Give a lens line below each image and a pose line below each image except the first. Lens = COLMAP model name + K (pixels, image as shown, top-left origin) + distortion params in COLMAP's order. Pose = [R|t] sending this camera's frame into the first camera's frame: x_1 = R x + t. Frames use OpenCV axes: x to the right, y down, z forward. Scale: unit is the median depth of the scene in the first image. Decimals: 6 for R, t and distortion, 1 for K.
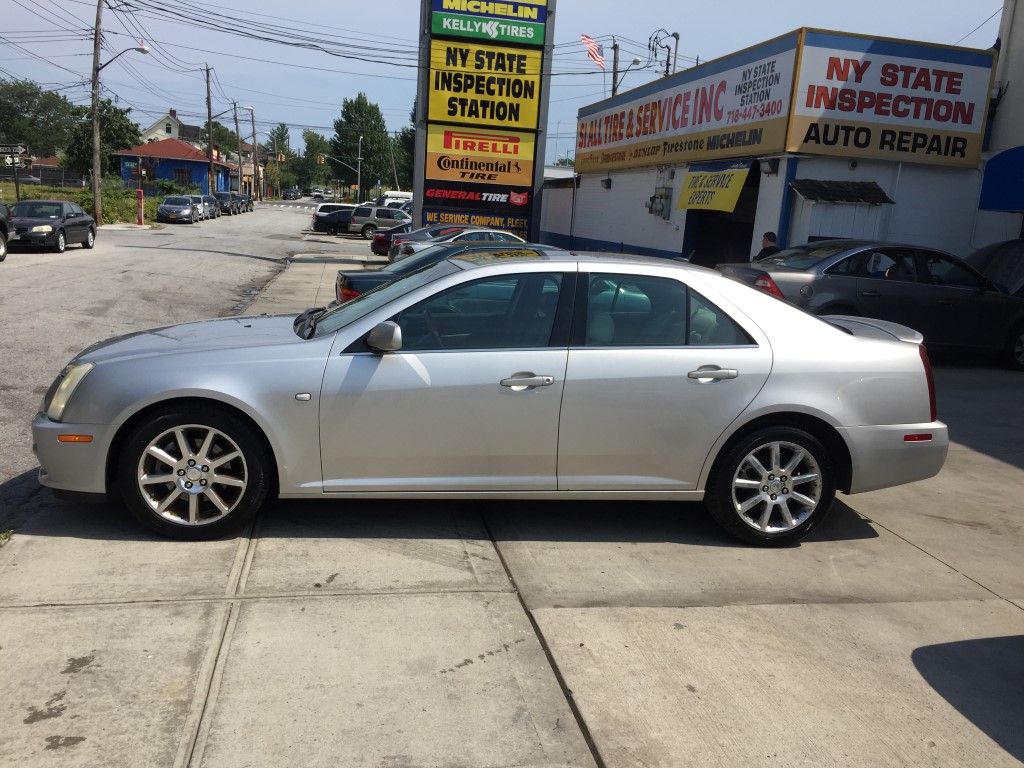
lens RADIAL K [[881.5, 0, 512.0], [0, 881.5, 384.0], [0, 0, 1]] dist [0.086754, -0.137023]
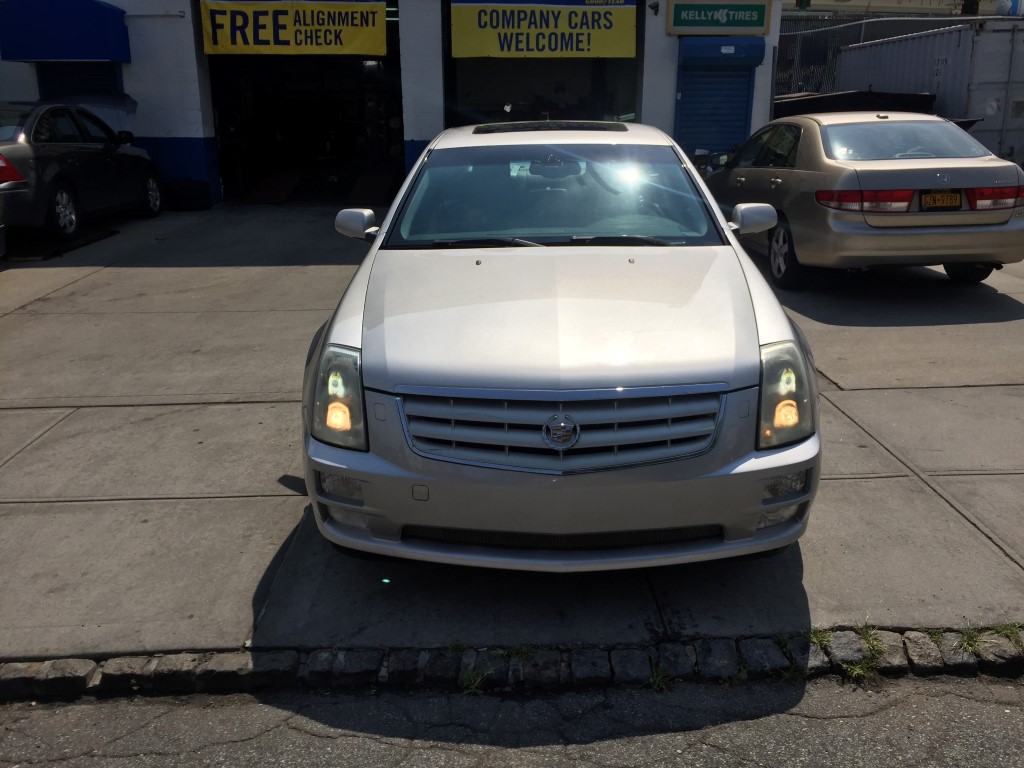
lens RADIAL K [[881.5, 0, 512.0], [0, 881.5, 384.0], [0, 0, 1]] dist [0.086754, -0.137023]
pose [[0.165791, -0.357685, 0.919008, -0.349696], [0.198473, 0.924938, 0.324188, -0.077687], [-0.965982, 0.128650, 0.224337, 0.322755]]
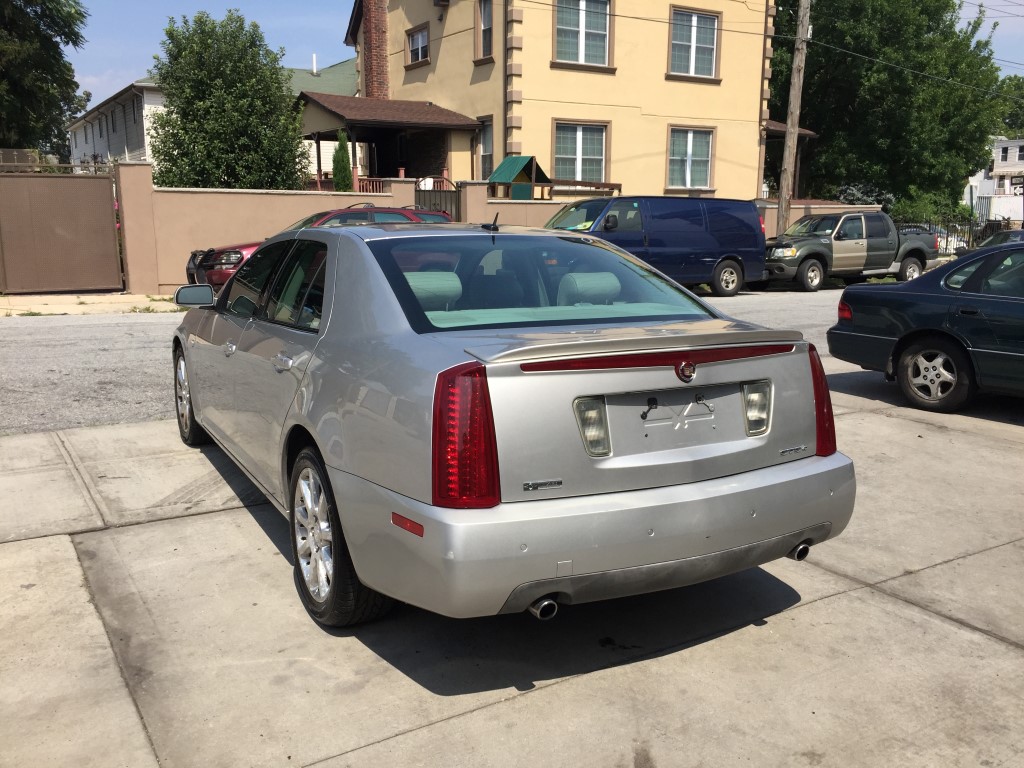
lens RADIAL K [[881.5, 0, 512.0], [0, 881.5, 384.0], [0, 0, 1]] dist [0.086754, -0.137023]
pose [[0.353592, 0.112348, -0.928628, 0.335436], [-0.156040, 0.985935, 0.059866, -0.022780], [0.922293, 0.123735, 0.366150, 0.294625]]
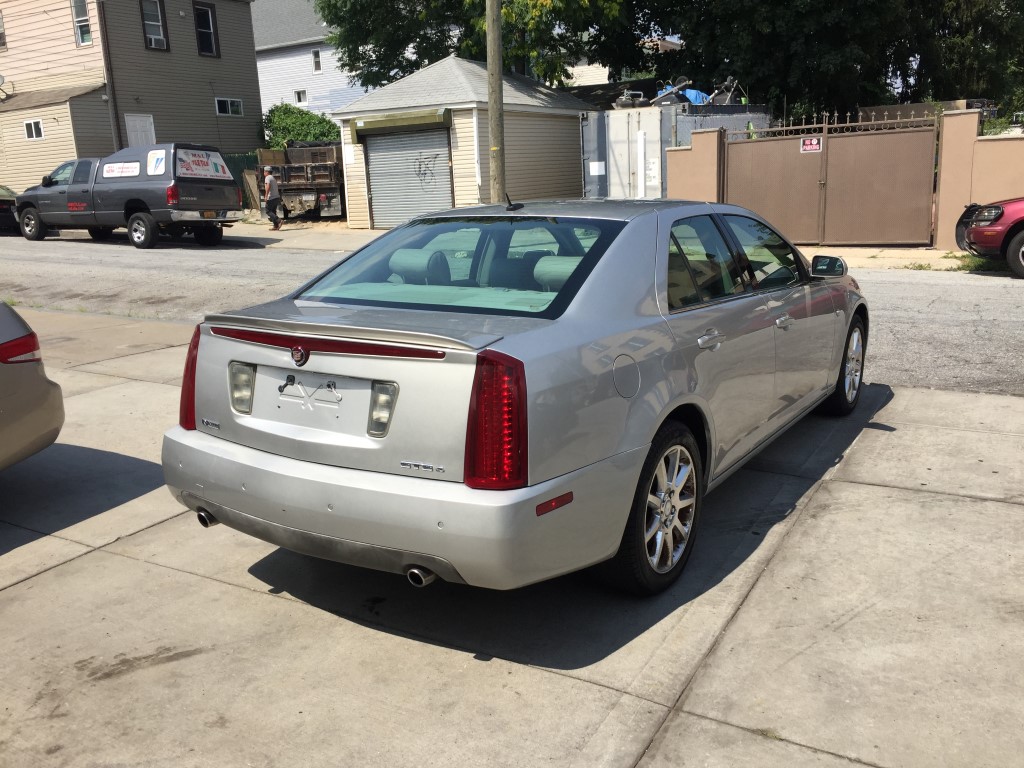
lens RADIAL K [[881.5, 0, 512.0], [0, 881.5, 384.0], [0, 0, 1]] dist [0.086754, -0.137023]
pose [[-0.657909, 0.130478, -0.741708, 0.289854], [-0.144505, 0.944704, 0.294367, -0.082915], [0.739104, 0.300847, -0.602675, 0.568757]]
